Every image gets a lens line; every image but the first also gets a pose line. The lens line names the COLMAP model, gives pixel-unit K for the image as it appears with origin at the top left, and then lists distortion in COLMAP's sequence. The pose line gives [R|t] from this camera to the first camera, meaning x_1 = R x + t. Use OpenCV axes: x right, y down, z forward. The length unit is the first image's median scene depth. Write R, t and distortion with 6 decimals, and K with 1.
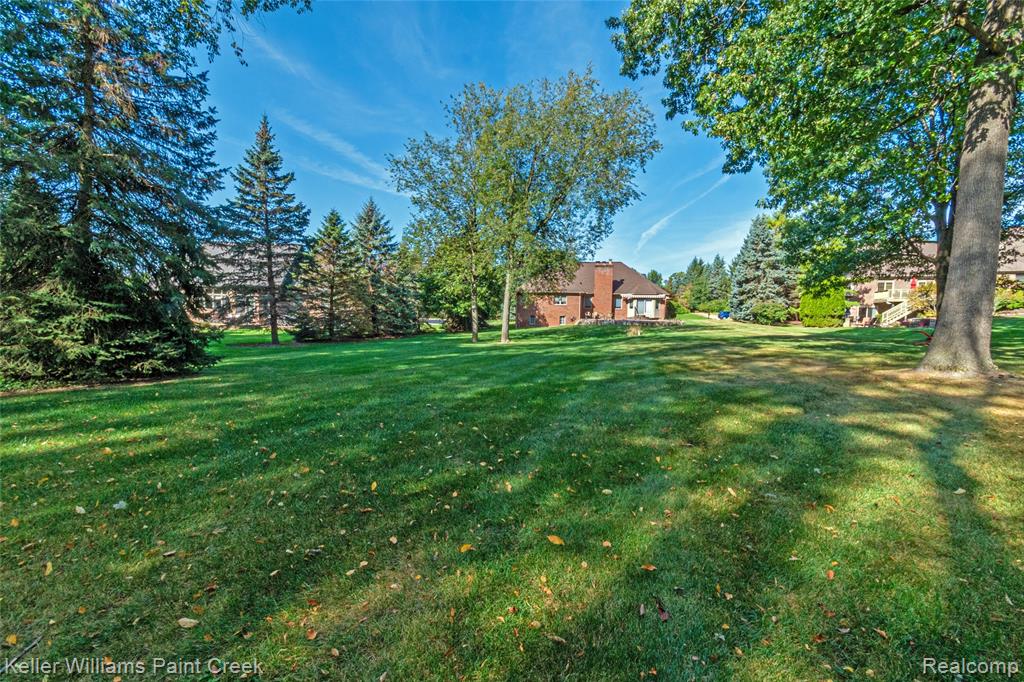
lens RADIAL K [[471.6, 0, 519.1], [0, 471.6, 345.4], [0, 0, 1]] dist [0.004188, 0.002326]
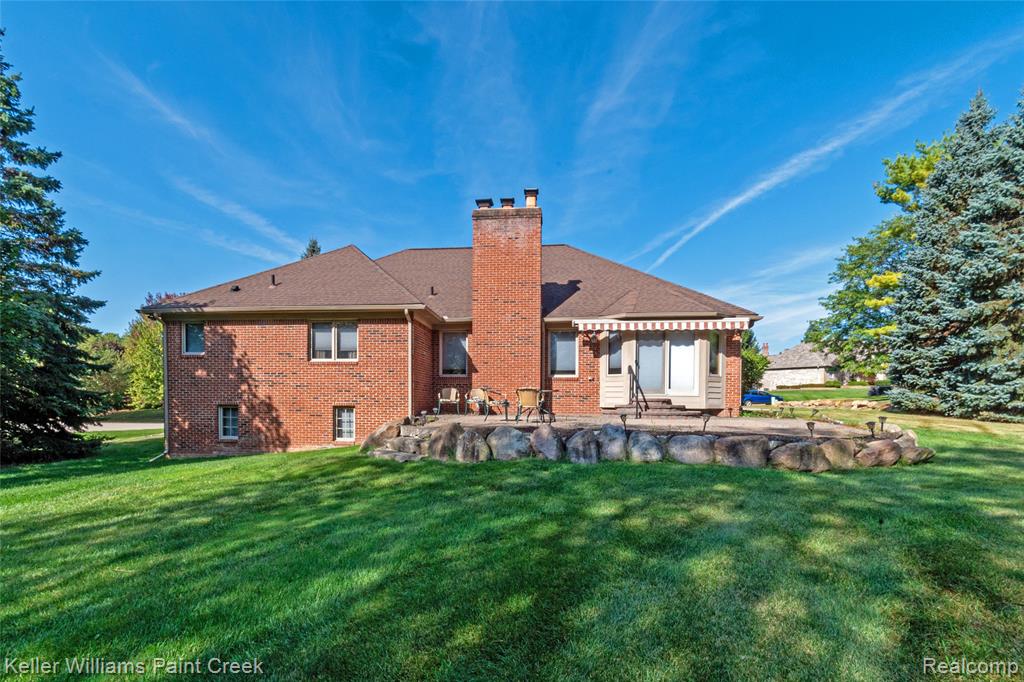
lens RADIAL K [[471.6, 0, 493.1], [0, 471.6, 424.0], [0, 0, 1]] dist [0.004188, 0.002326]
pose [[0.997006, -0.015955, 0.075665, 0.148442], [0.017212, 0.999724, -0.015999, -0.046845], [-0.075389, 0.017254, 0.997005, 0.733368]]
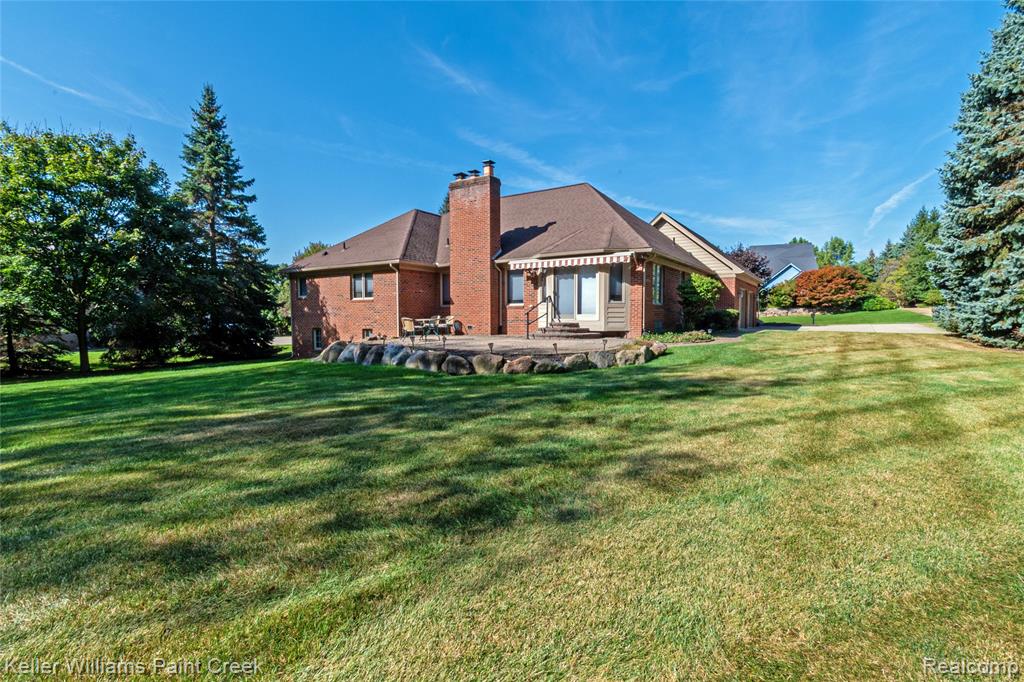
lens RADIAL K [[489.5, 0, 530.6], [0, 489.5, 324.6], [0, 0, 1]] dist [0.004295, -0.000044]
pose [[0.929915, -0.018347, -0.367317, 0.347907], [-0.000814, 0.998650, -0.051942, -0.045330], [0.367774, 0.048600, 0.928644, 0.677062]]
